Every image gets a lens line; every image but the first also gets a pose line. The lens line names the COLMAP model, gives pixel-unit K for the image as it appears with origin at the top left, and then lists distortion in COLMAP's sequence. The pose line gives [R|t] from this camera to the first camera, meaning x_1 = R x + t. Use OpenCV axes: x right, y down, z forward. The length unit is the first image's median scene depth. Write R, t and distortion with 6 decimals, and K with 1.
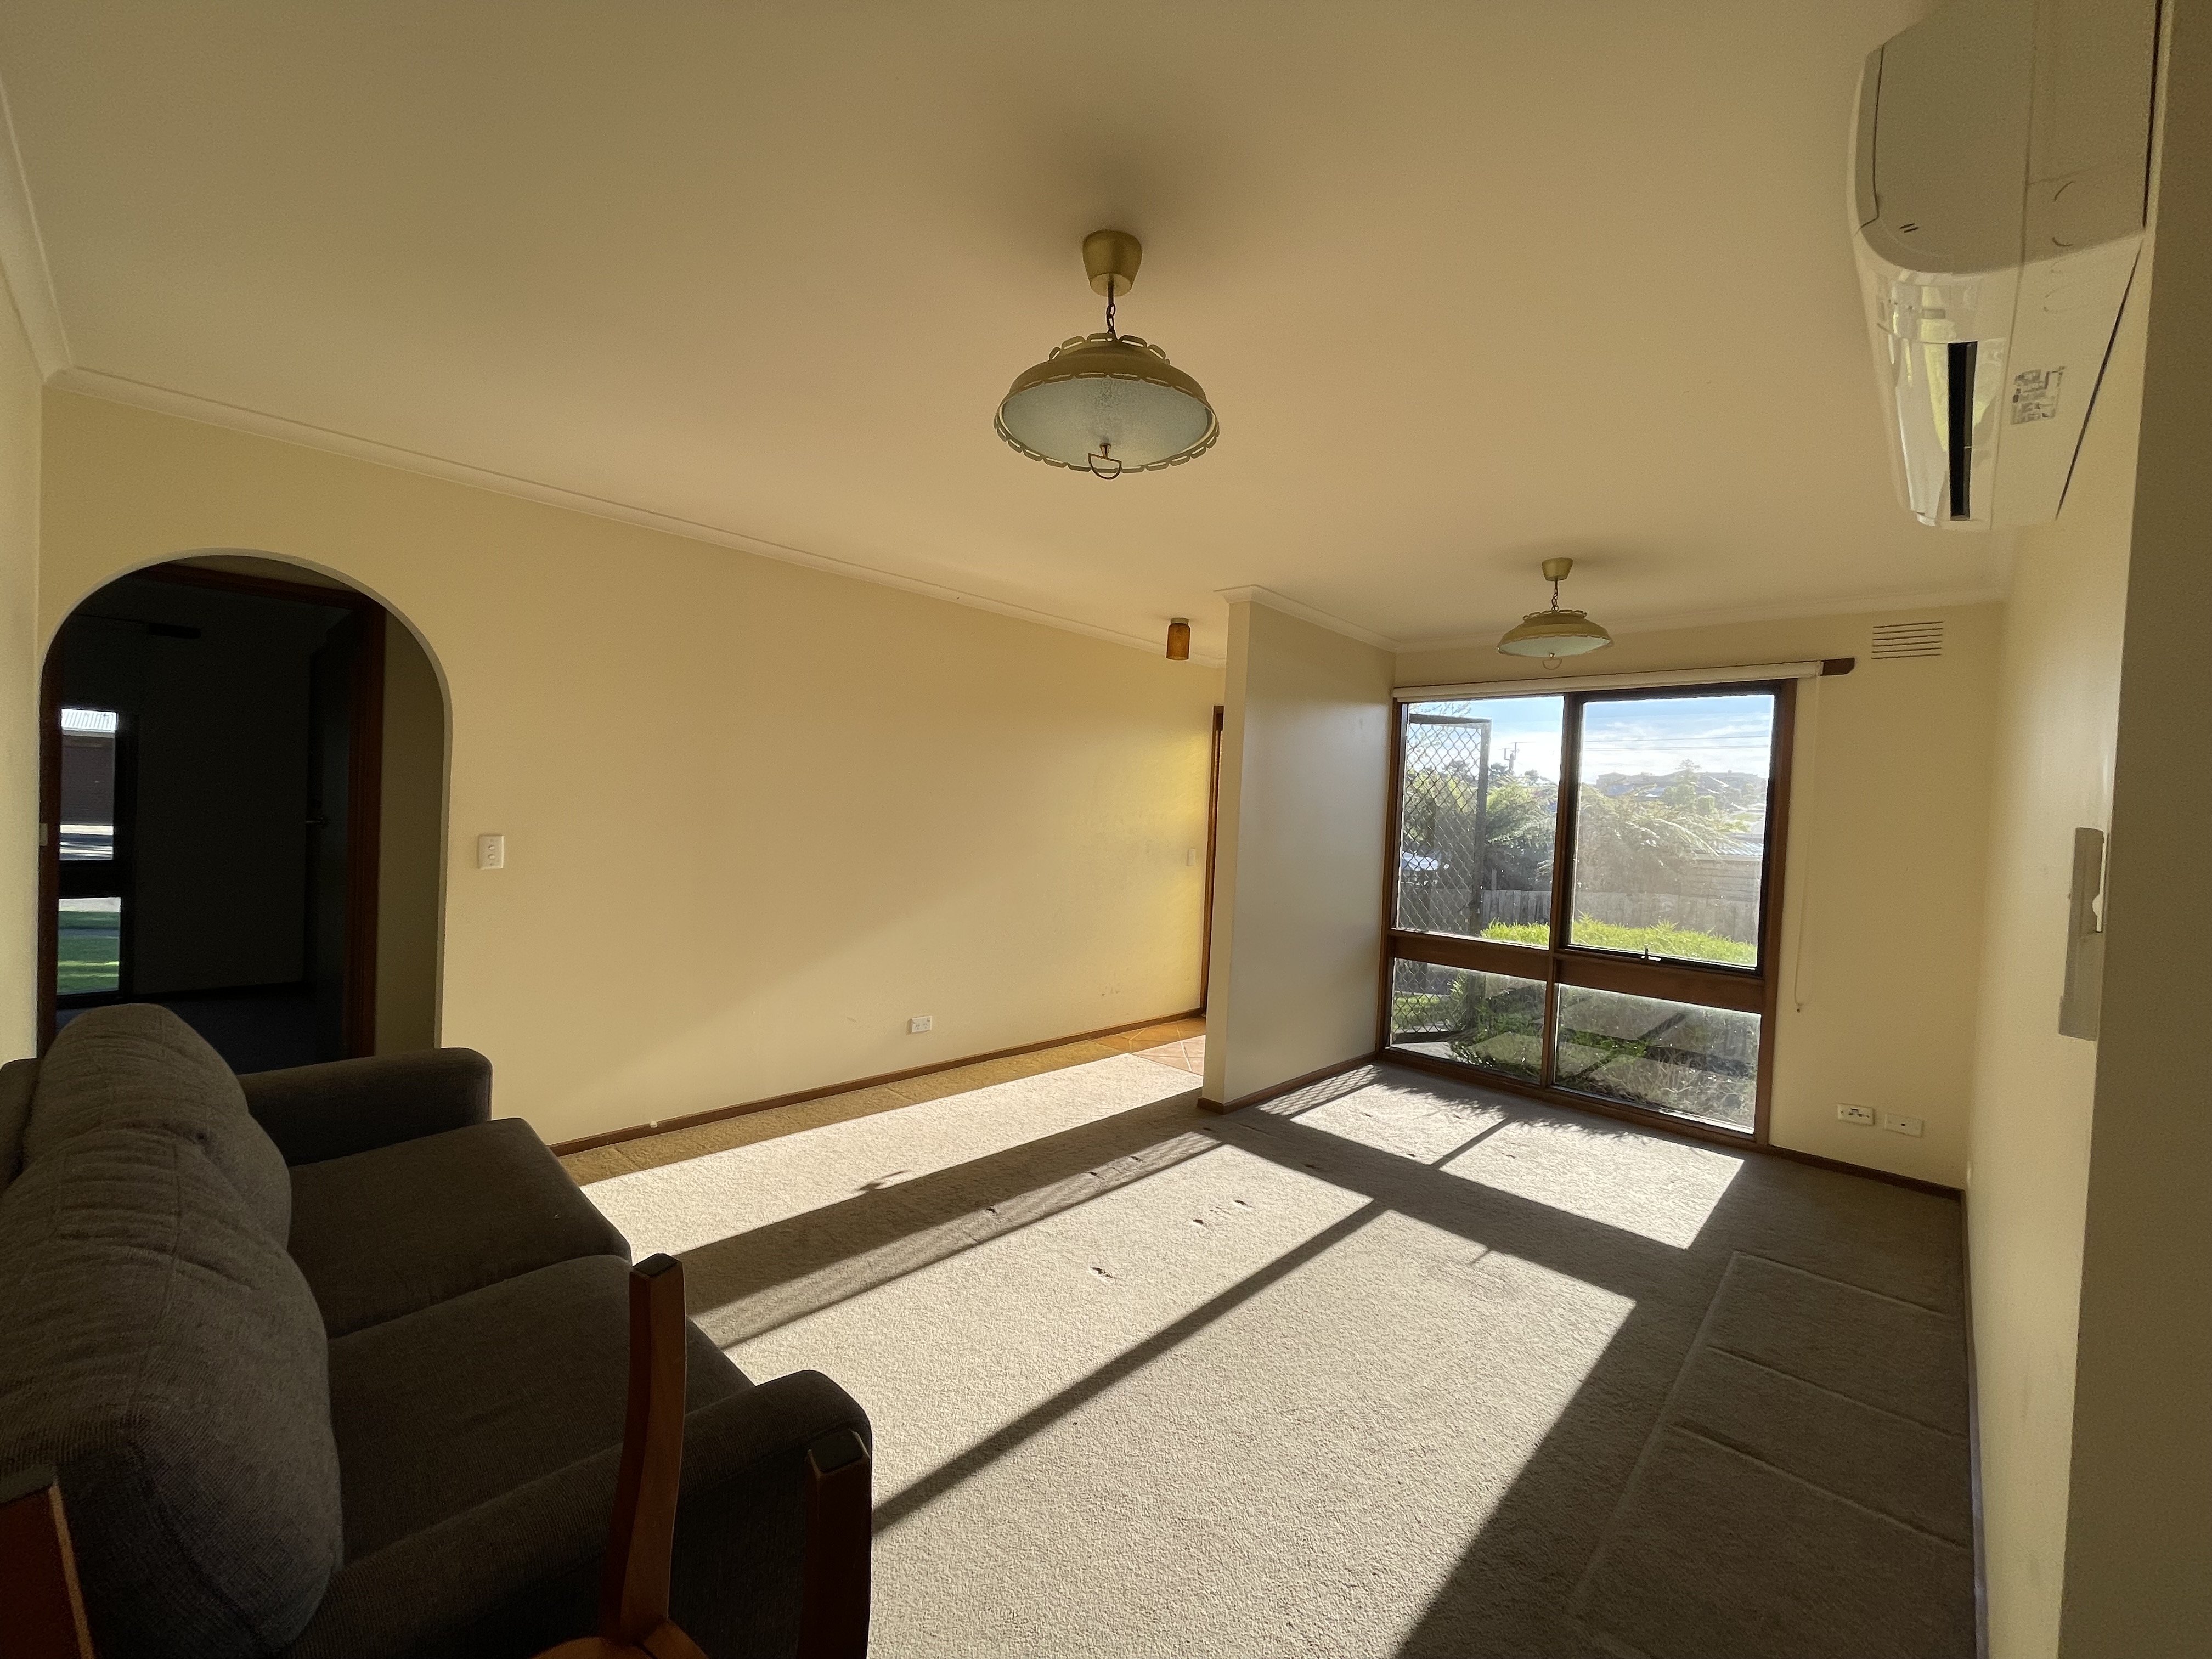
lens RADIAL K [[890.2, 0, 1103.8], [0, 890.2, 828.1], [0, 0, 1]] dist [0.001176, -0.005516]
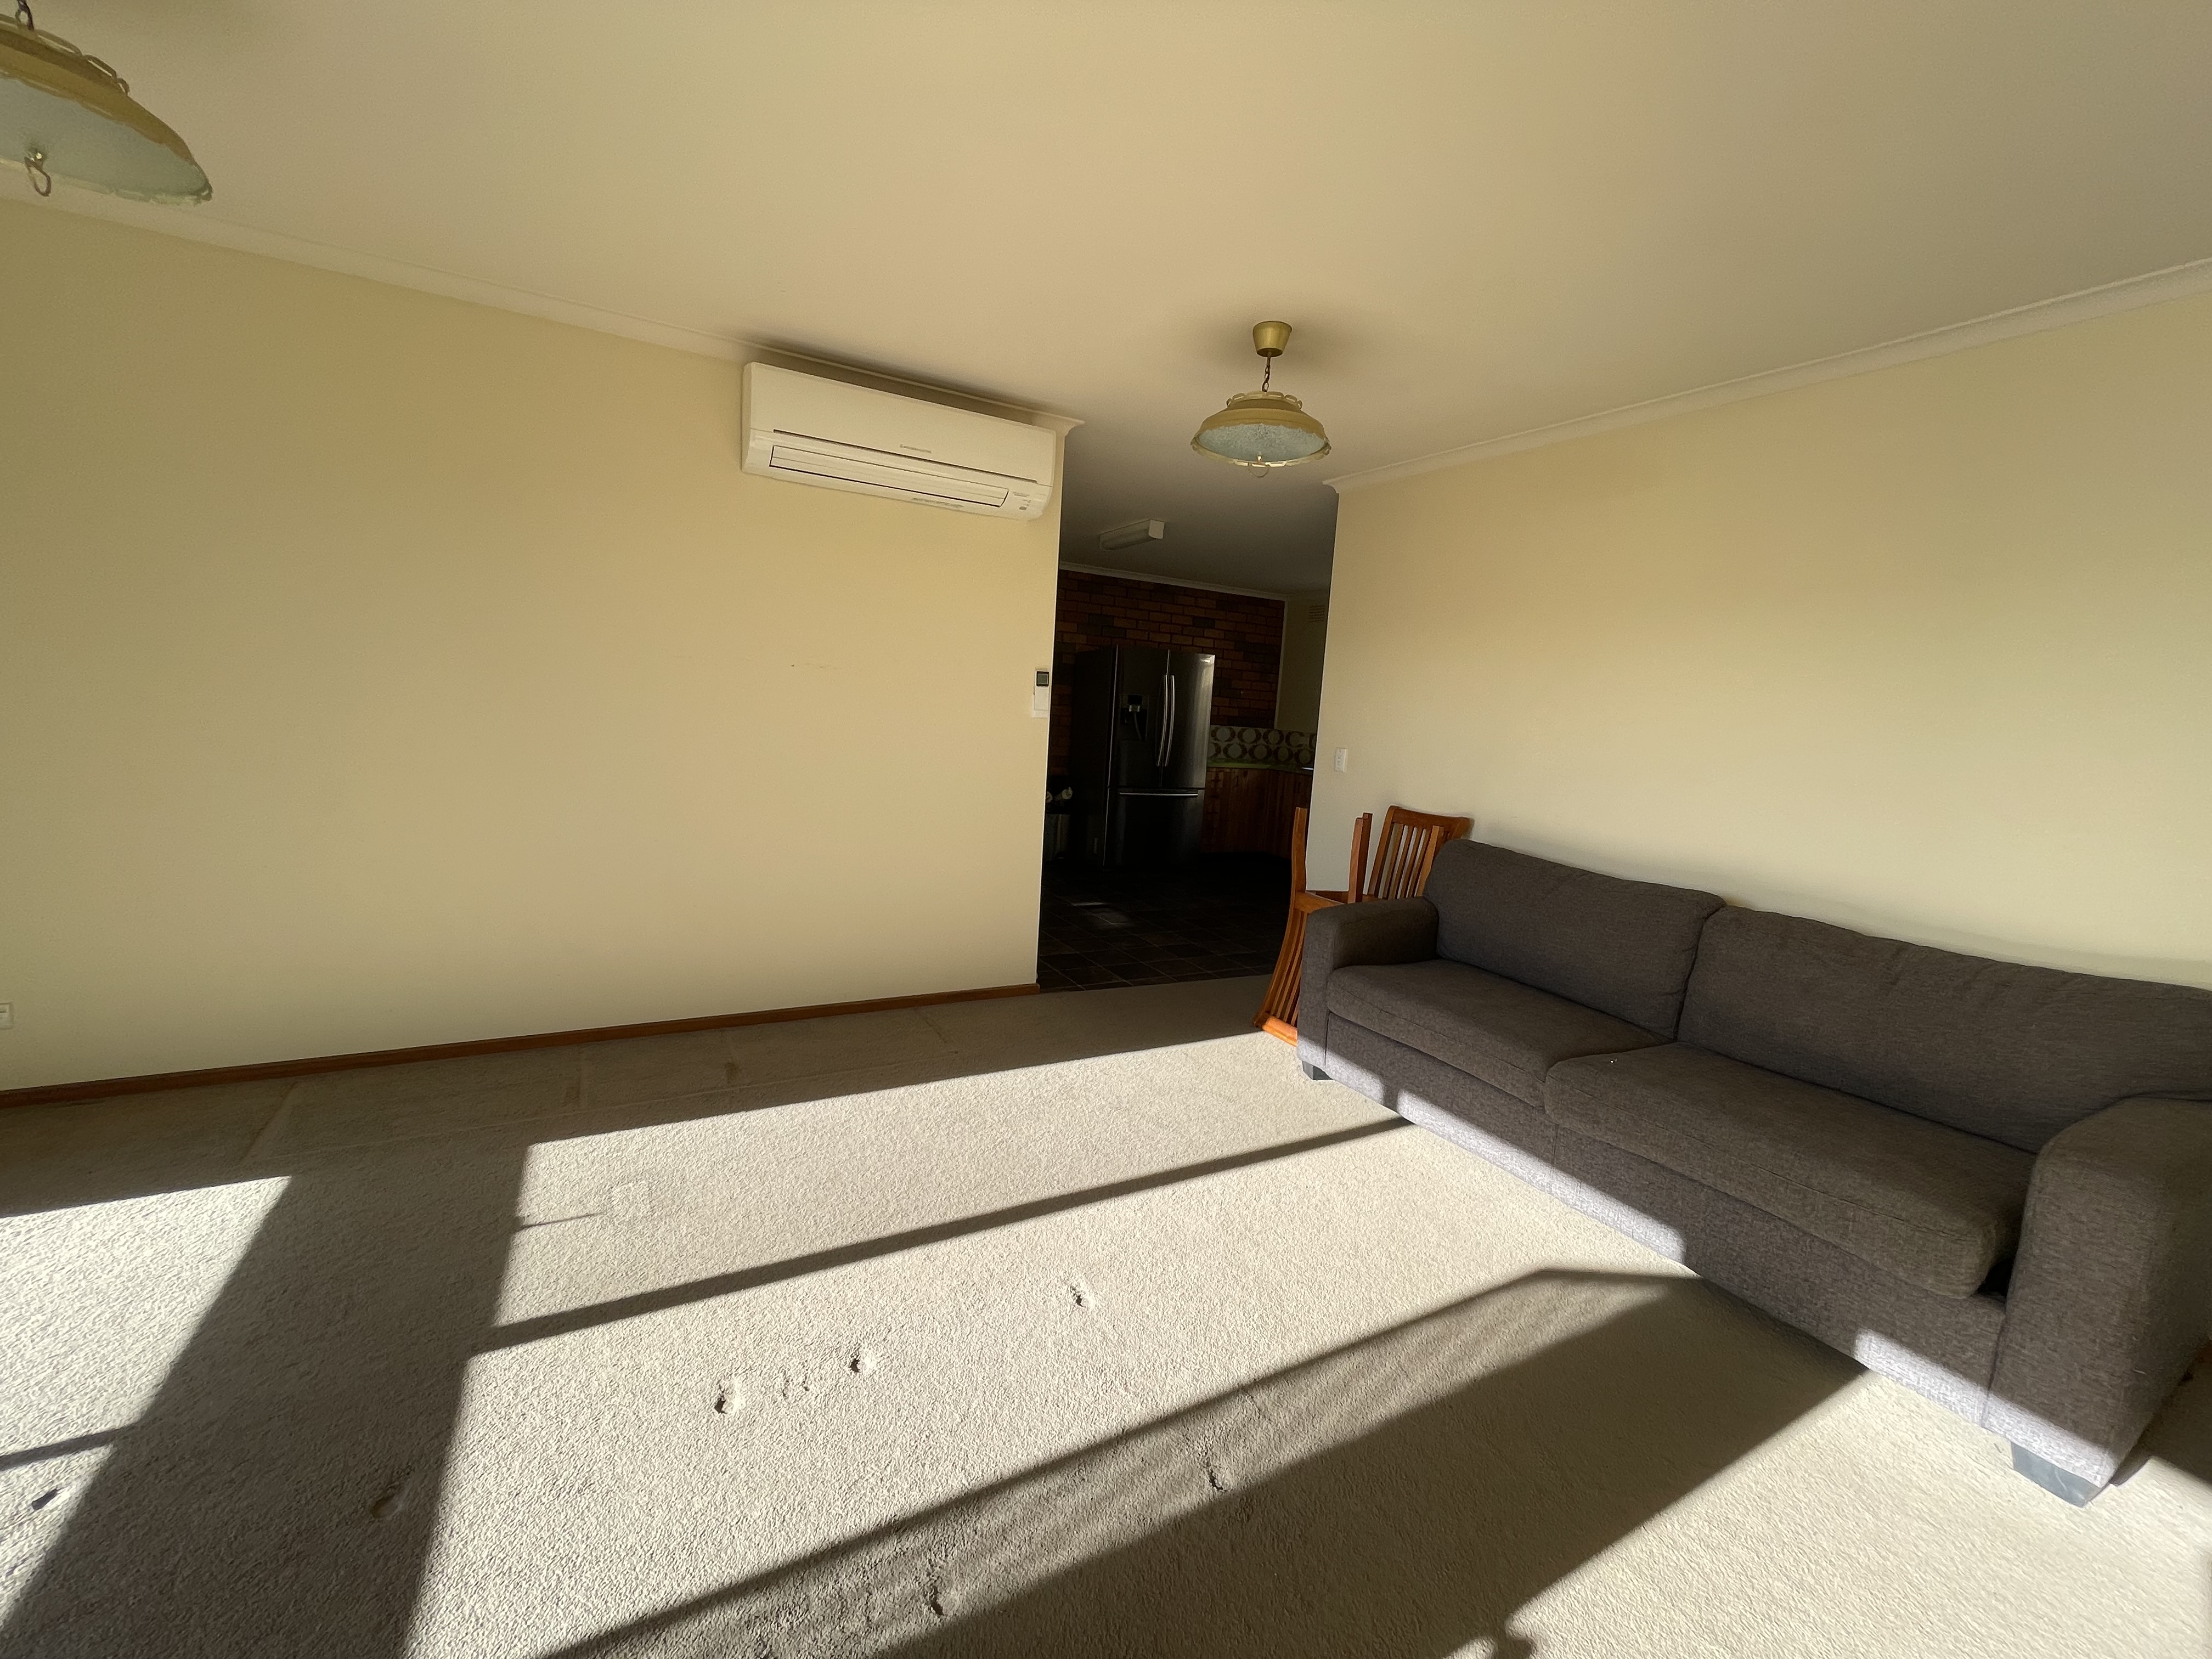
lens RADIAL K [[890.2, 0, 1103.8], [0, 890.2, 828.1], [0, 0, 1]] dist [0.001176, -0.005516]
pose [[-0.947895, -0.149521, 0.281314, -0.134116], [-0.103626, 0.979710, 0.171553, -0.007612], [-0.301257, 0.133463, -0.944157, 1.283071]]
